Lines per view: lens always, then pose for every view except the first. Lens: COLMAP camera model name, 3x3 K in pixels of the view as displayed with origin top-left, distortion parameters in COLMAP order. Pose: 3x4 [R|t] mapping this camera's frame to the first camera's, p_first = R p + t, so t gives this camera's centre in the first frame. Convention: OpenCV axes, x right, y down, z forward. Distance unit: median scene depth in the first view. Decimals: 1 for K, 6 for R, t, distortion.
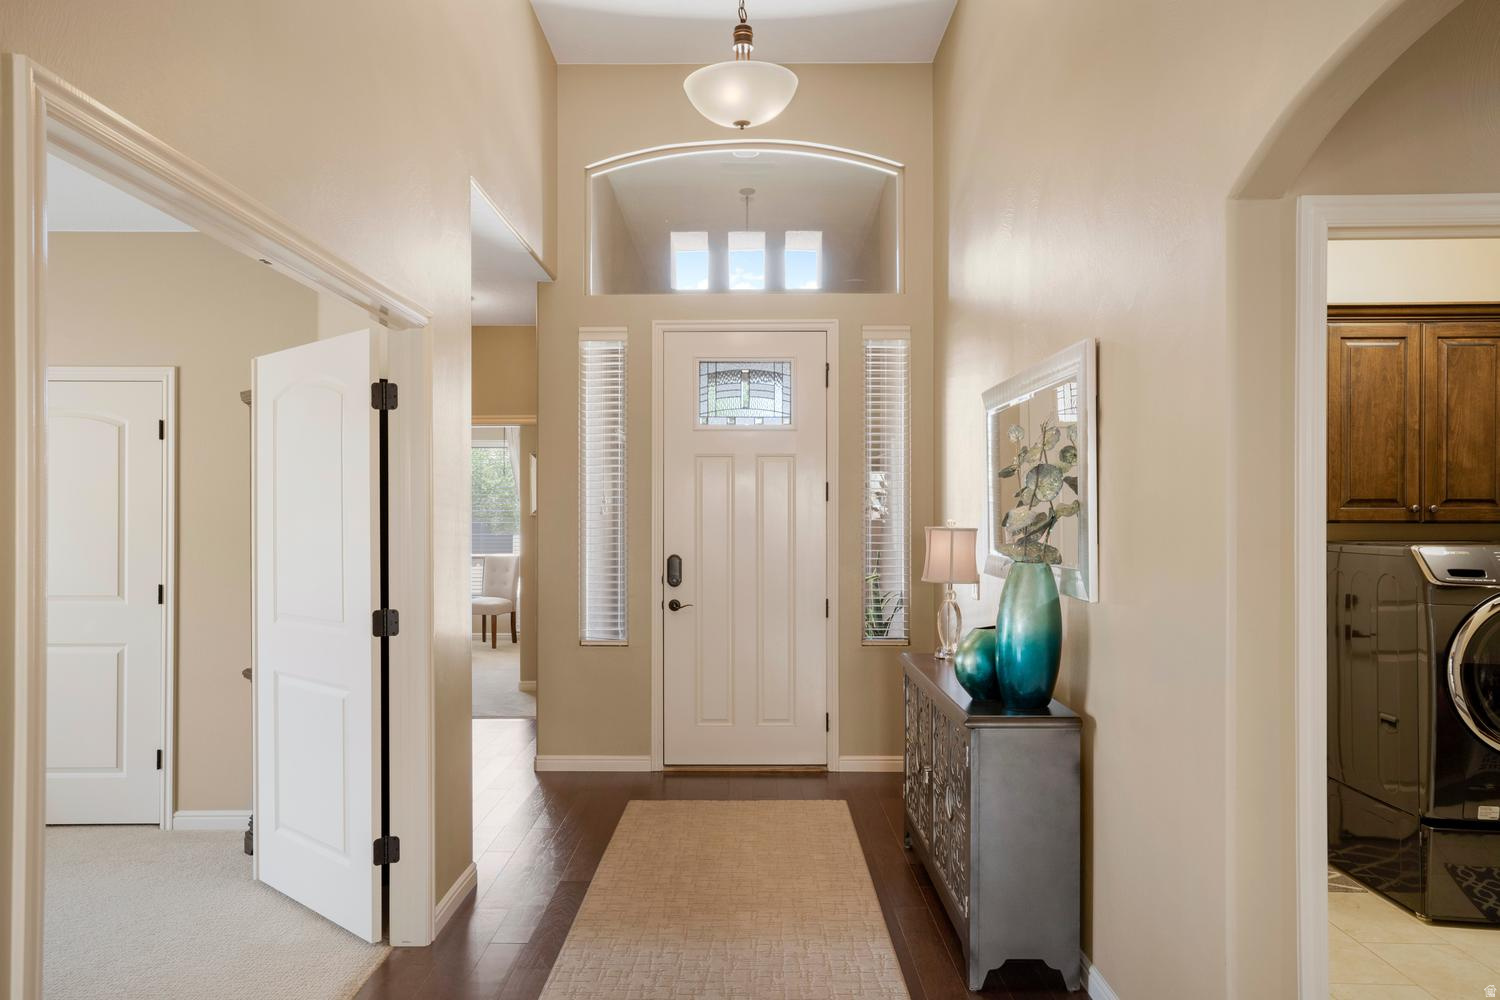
lens RADIAL K [[979.9, 0, 750.0], [0, 979.9, 500.0], [0, 0, 1]] dist [0.007019, 0.001376]
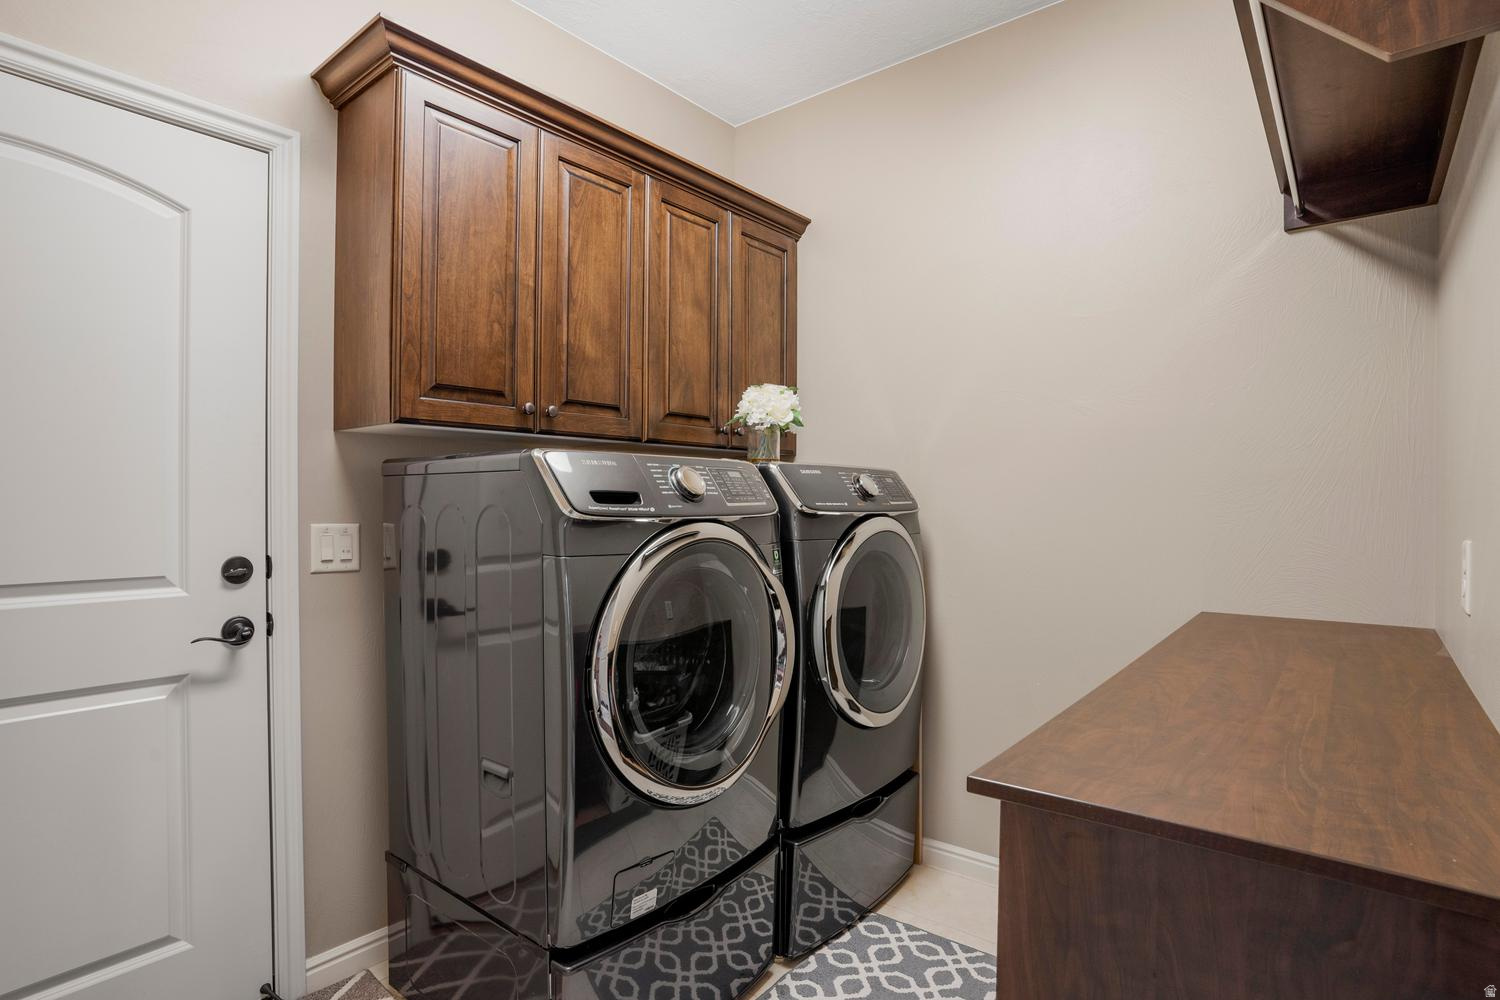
lens RADIAL K [[764.6, 0, 750.0], [0, 764.6, 500.0], [0, 0, 1]] dist [-0.068582, 0.032623]
pose [[0.611287, -0.010153, 0.791344, 0.371735], [-0.005297, 0.999843, 0.016919, 0.058828], [-0.791391, -0.014534, 0.611138, 0.581573]]
